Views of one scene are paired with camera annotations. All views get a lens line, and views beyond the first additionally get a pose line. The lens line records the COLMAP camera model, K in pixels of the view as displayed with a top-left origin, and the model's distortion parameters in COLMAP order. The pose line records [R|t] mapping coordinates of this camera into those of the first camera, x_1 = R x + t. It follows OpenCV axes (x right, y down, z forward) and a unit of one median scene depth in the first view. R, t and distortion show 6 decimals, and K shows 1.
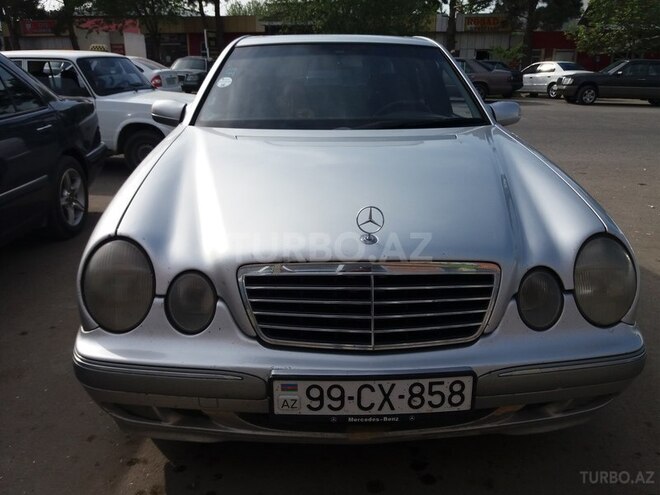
lens RADIAL K [[555.7, 0, 339.5], [0, 555.7, 214.2], [0, 0, 1]] dist [0.037567, -0.097080]
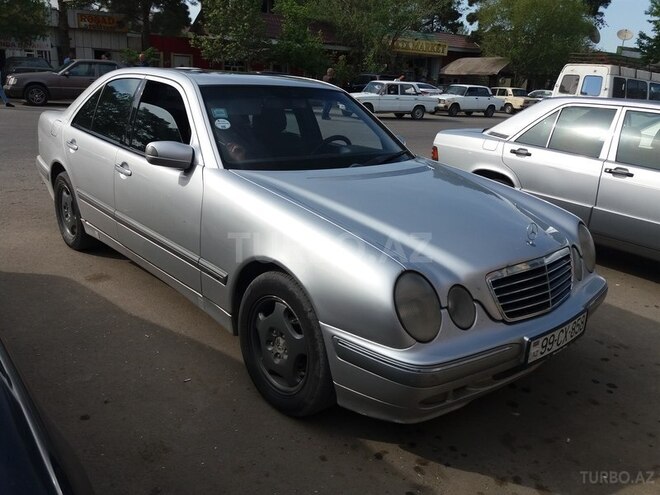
lens RADIAL K [[555.7, 0, 339.5], [0, 555.7, 214.2], [0, 0, 1]] dist [0.037567, -0.097080]
pose [[0.761469, -0.113689, 0.638154, -1.421233], [0.110358, 0.992864, 0.045198, -0.178318], [-0.638738, 0.036008, 0.768581, 0.124296]]
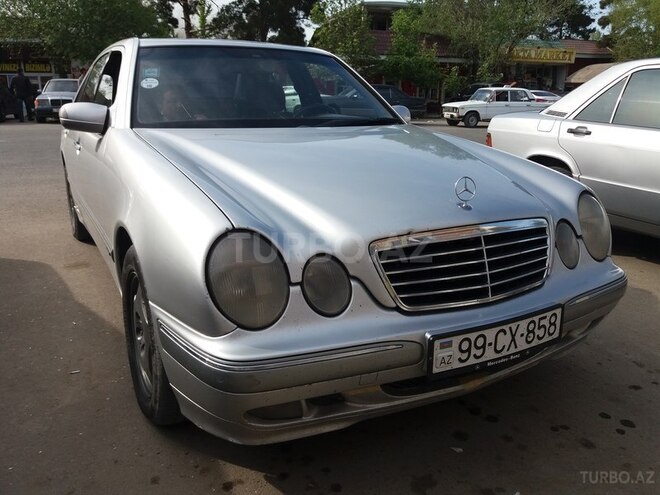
lens RADIAL K [[555.7, 0, 339.5], [0, 555.7, 214.2], [0, 0, 1]] dist [0.037567, -0.097080]
pose [[0.887976, -0.086676, 0.451648, -0.708457], [0.106190, 0.994183, -0.017984, 0.055091], [-0.447462, 0.063930, 0.892015, 0.111284]]
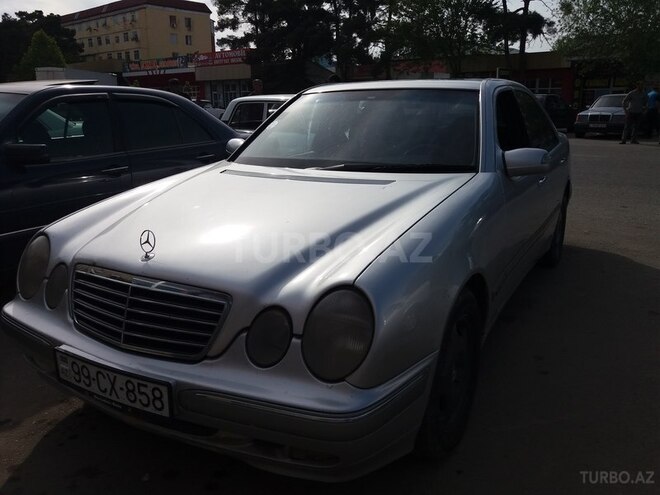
lens RADIAL K [[555.7, 0, 339.5], [0, 555.7, 214.2], [0, 0, 1]] dist [0.037567, -0.097080]
pose [[0.853637, 0.092933, -0.512511, 1.057000], [-0.124170, 0.991895, -0.026958, -0.069319], [0.505851, 0.086651, 0.858257, 0.168302]]
